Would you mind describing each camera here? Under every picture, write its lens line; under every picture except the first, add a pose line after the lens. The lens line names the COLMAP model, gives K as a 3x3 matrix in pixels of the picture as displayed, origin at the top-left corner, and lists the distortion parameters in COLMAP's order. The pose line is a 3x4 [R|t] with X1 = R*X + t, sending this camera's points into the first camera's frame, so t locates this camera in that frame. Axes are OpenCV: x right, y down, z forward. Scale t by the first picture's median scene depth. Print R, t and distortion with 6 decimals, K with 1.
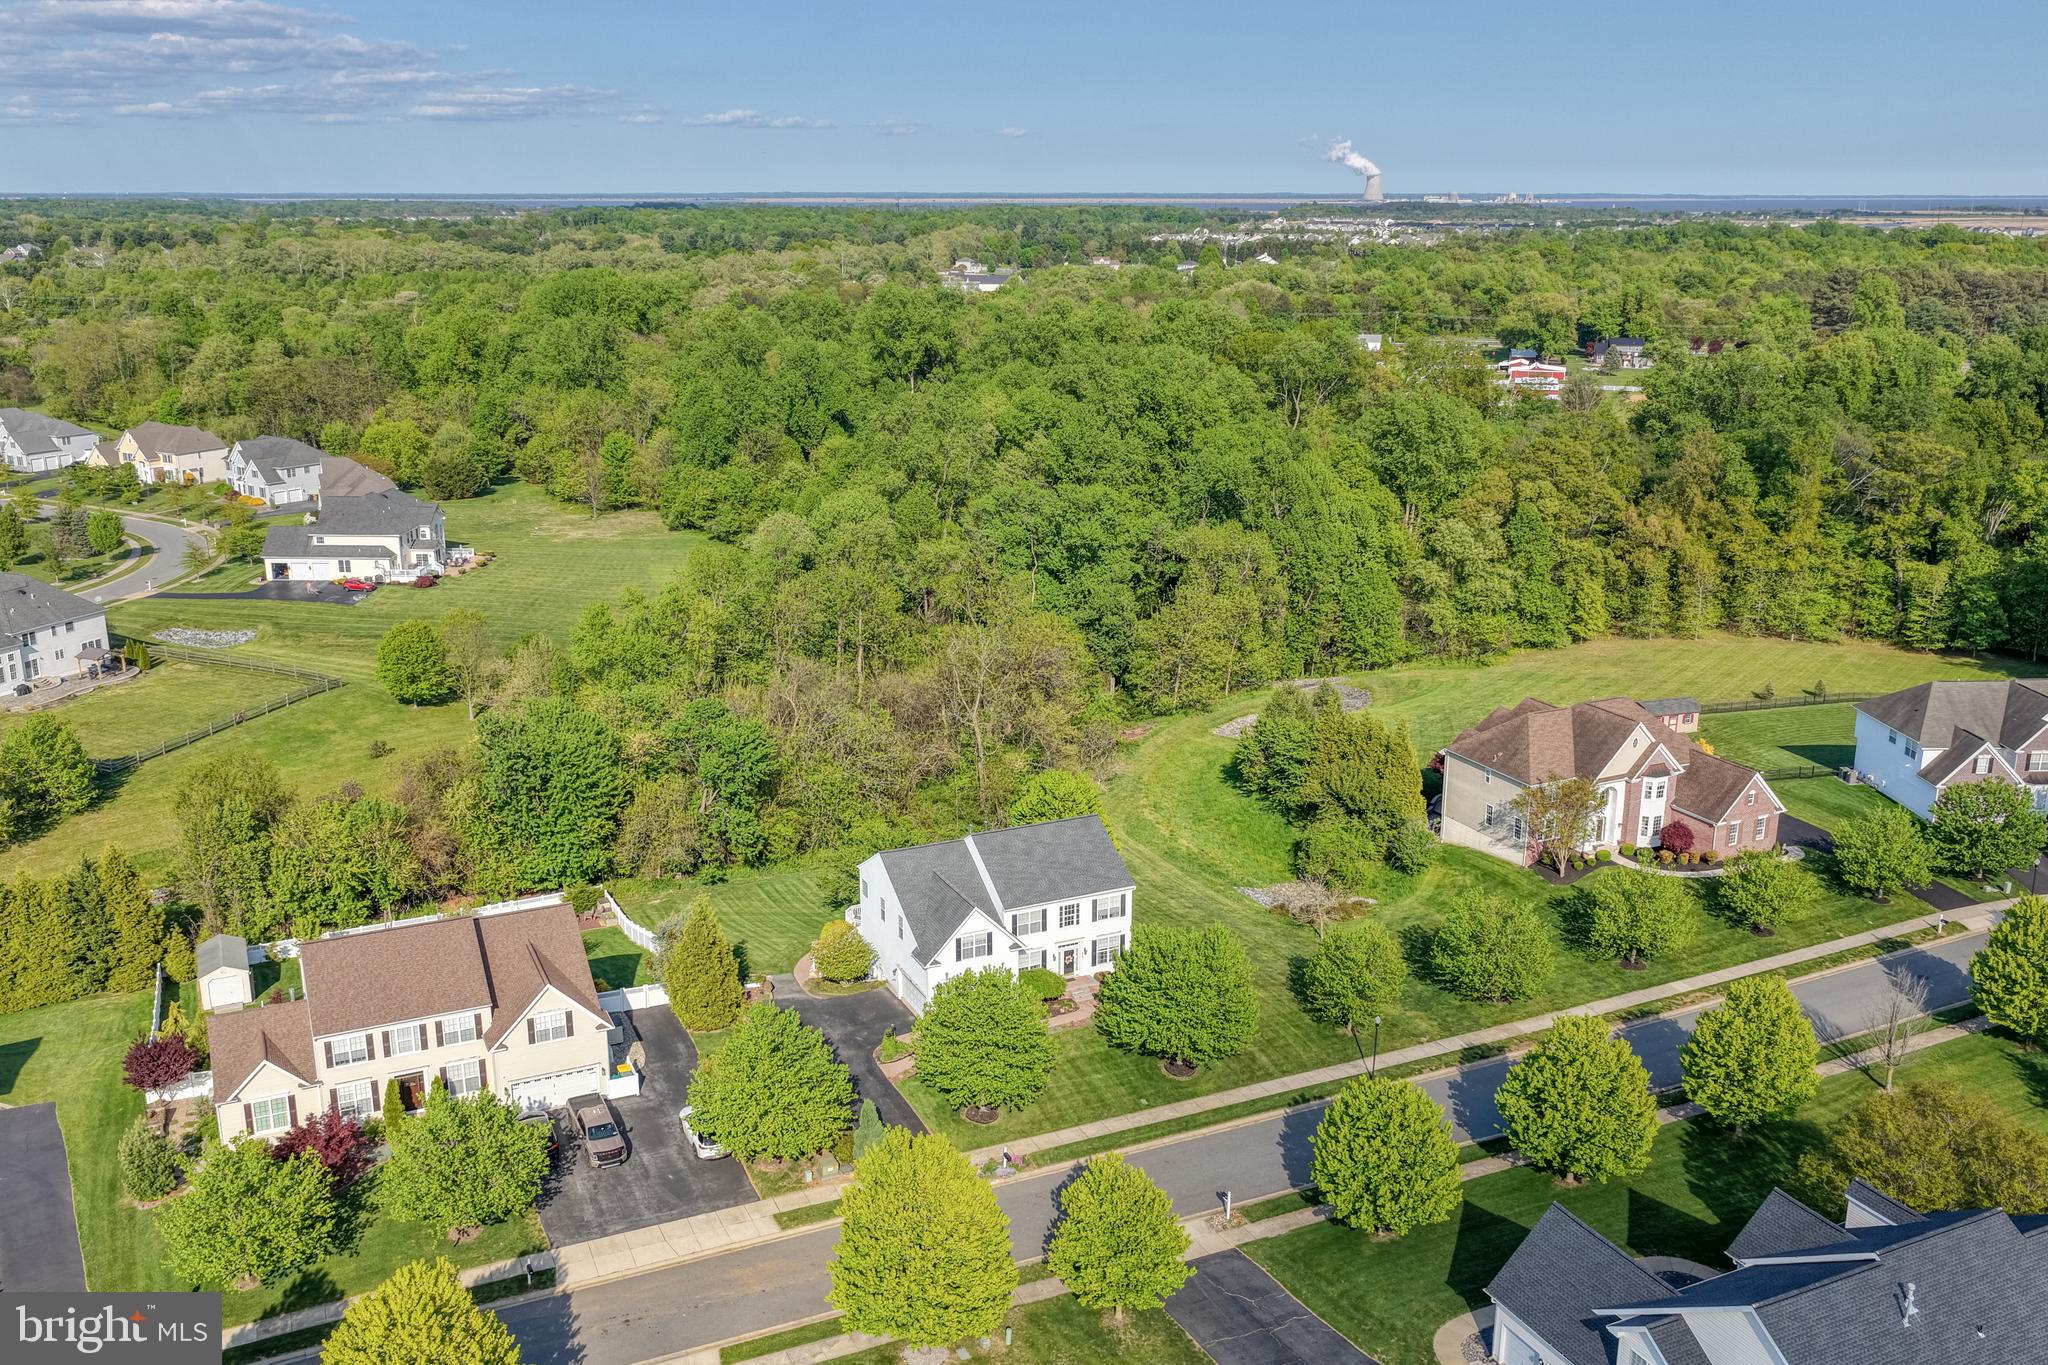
lens RADIAL K [[1740.4, 0, 1024.0], [0, 1740.4, 682.5], [0, 0, 1]] dist [-0.001753, 0.001067]
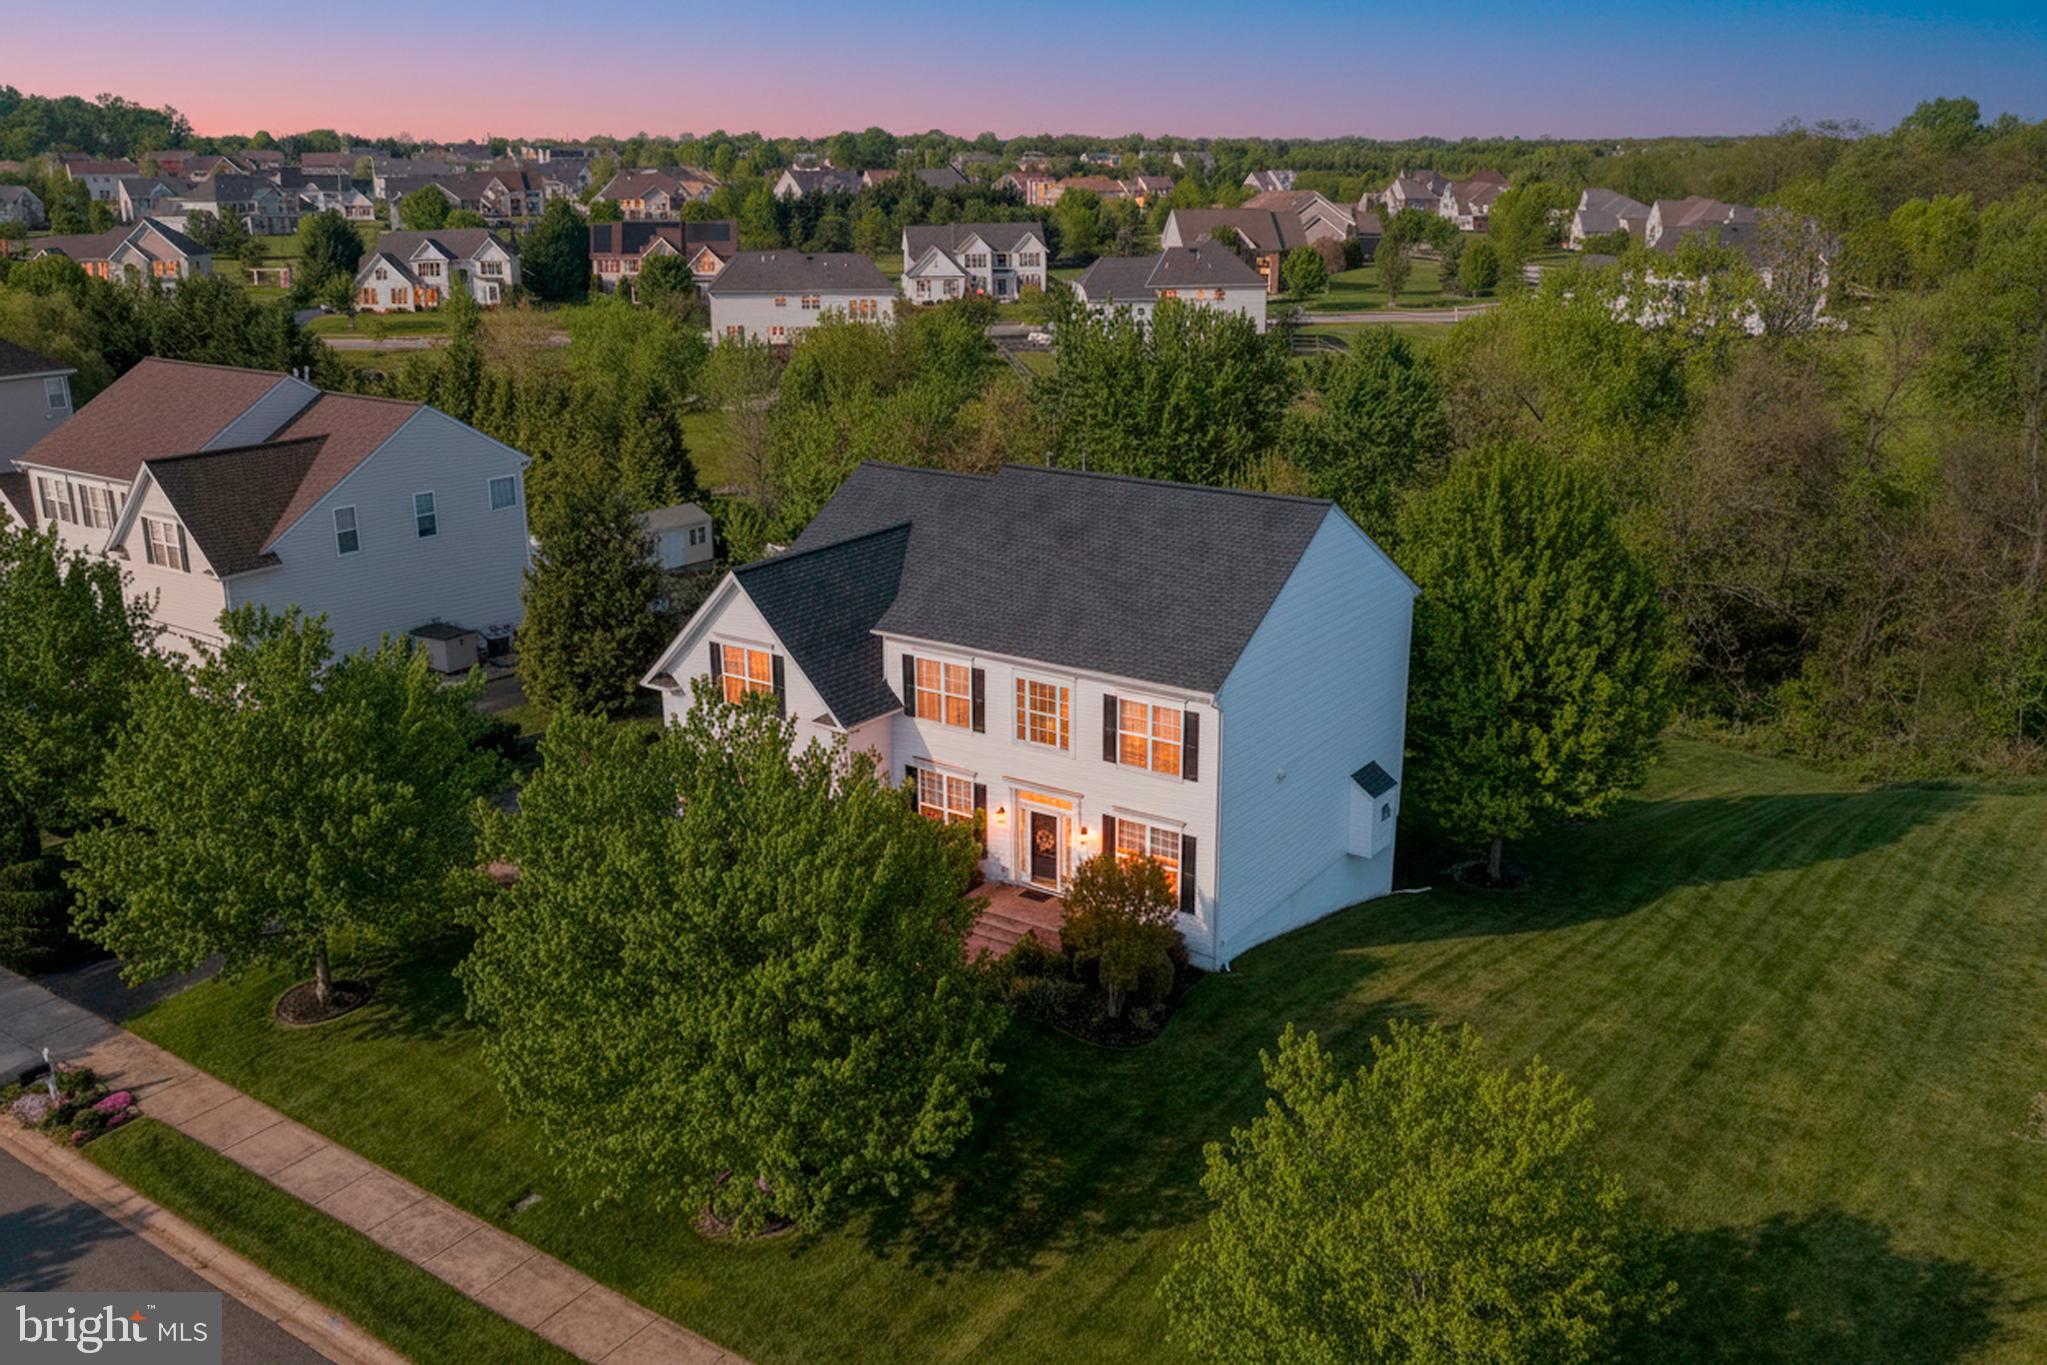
lens RADIAL K [[1711.9, 0, 1023.5], [0, 1711.9, 682.5], [0, 0, 1]] dist [-0.005803, 0.011253]
pose [[0.497435, 0.256113, -0.828833, 0.245156], [-0.228316, 0.960393, 0.159739, 0.057217], [0.836917, 0.109775, 0.536208, 0.636302]]
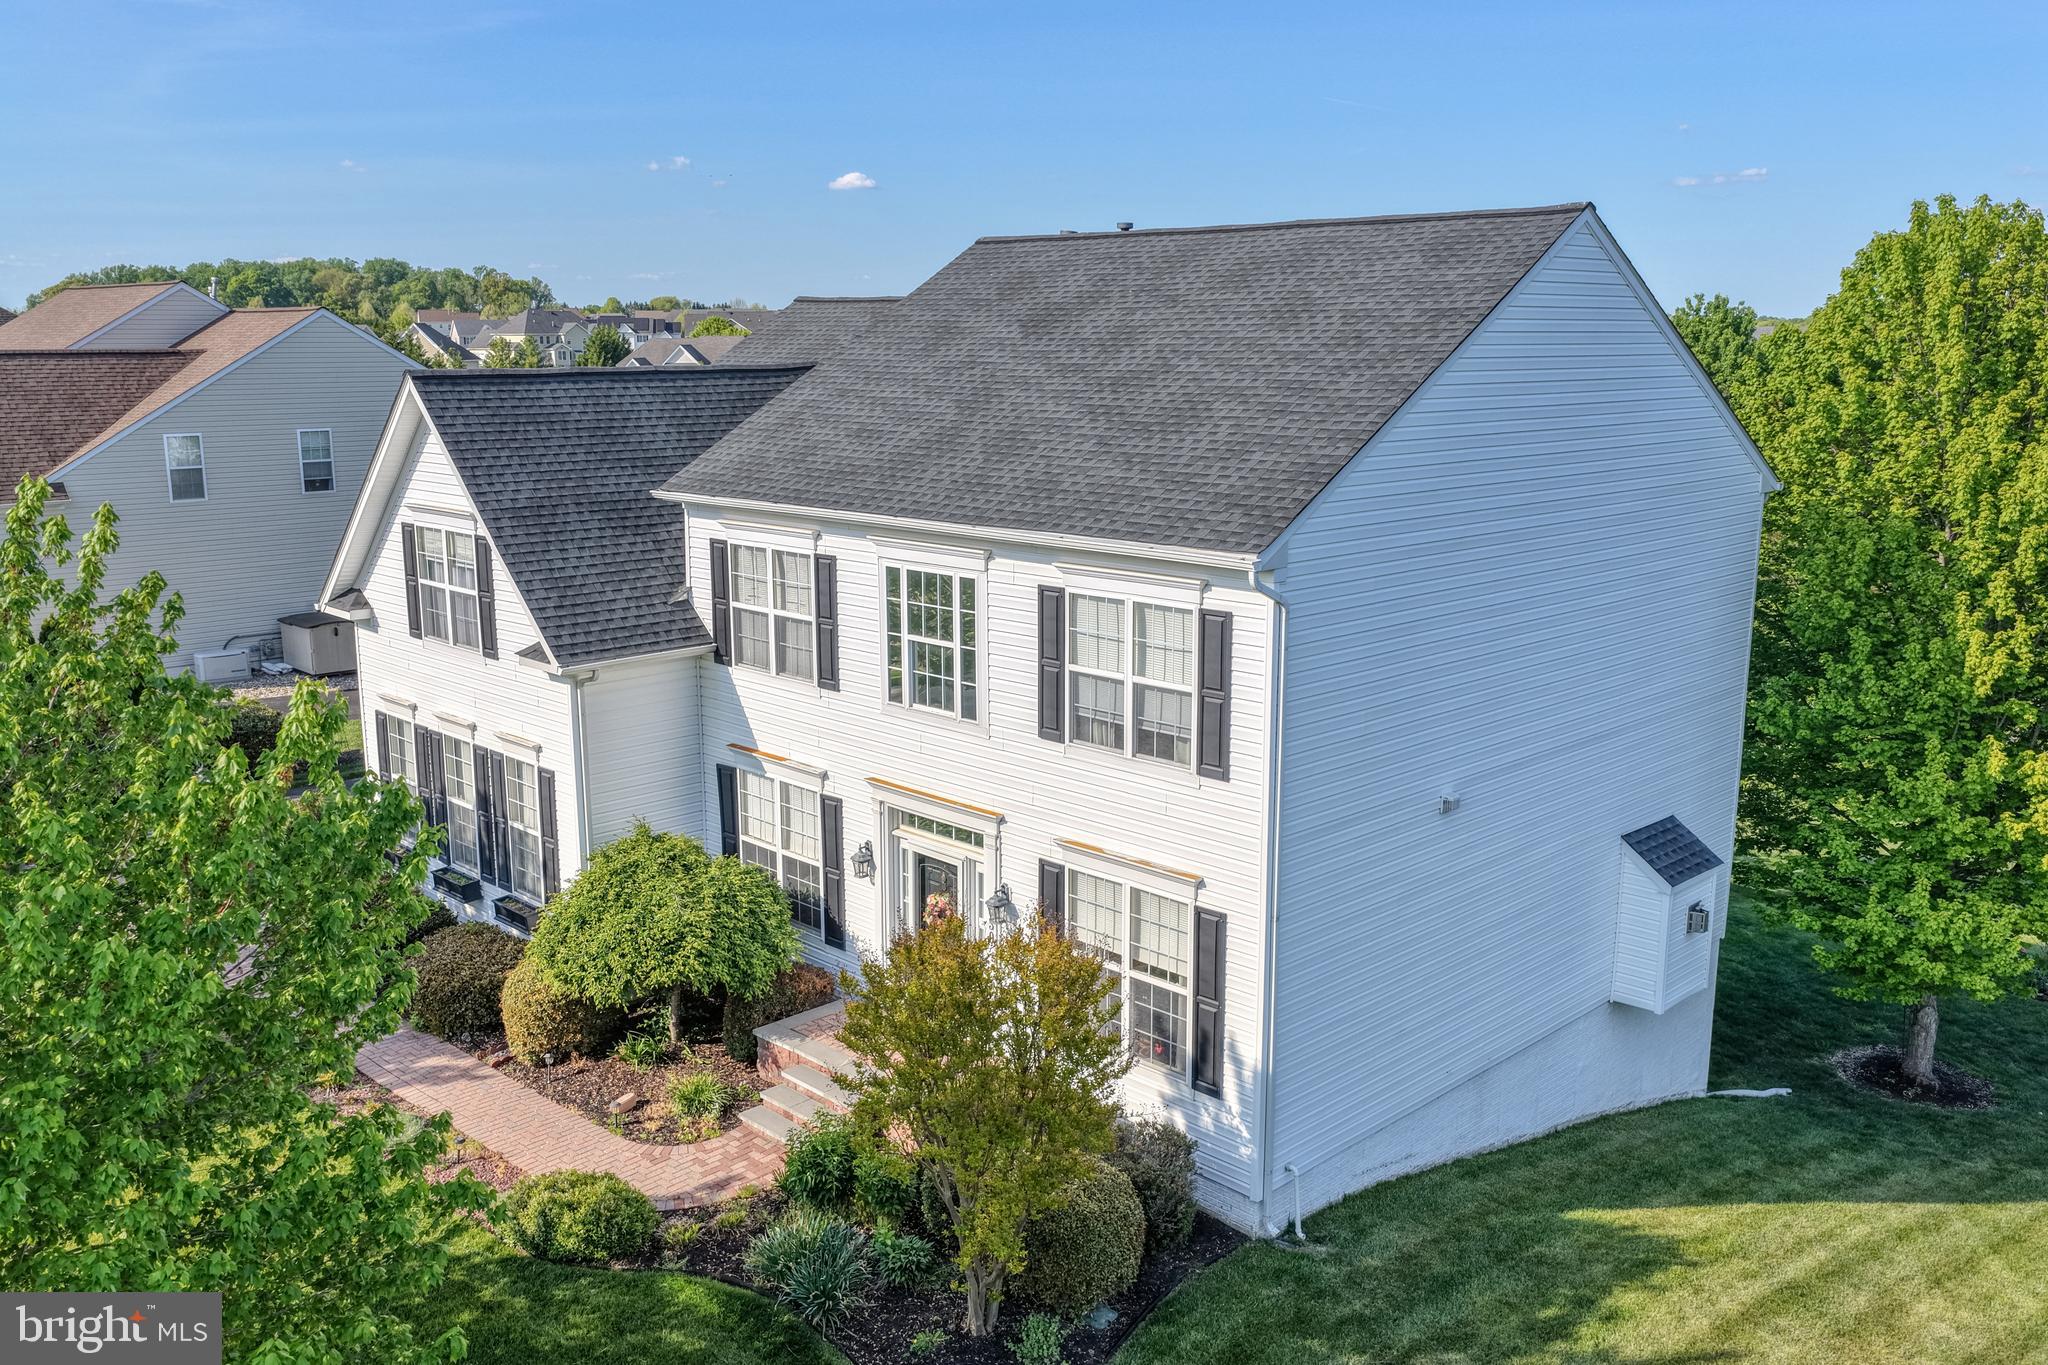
lens RADIAL K [[1703.9, 0, 1024.0], [0, 1703.9, 682.5], [0, 0, 1]] dist [-0.006930, 0.021144]
pose [[0.332113, 0.188262, -0.924261, 0.142390], [-0.252007, 0.961970, 0.105389, 0.092925], [0.908952, 0.197919, 0.366926, 0.746343]]
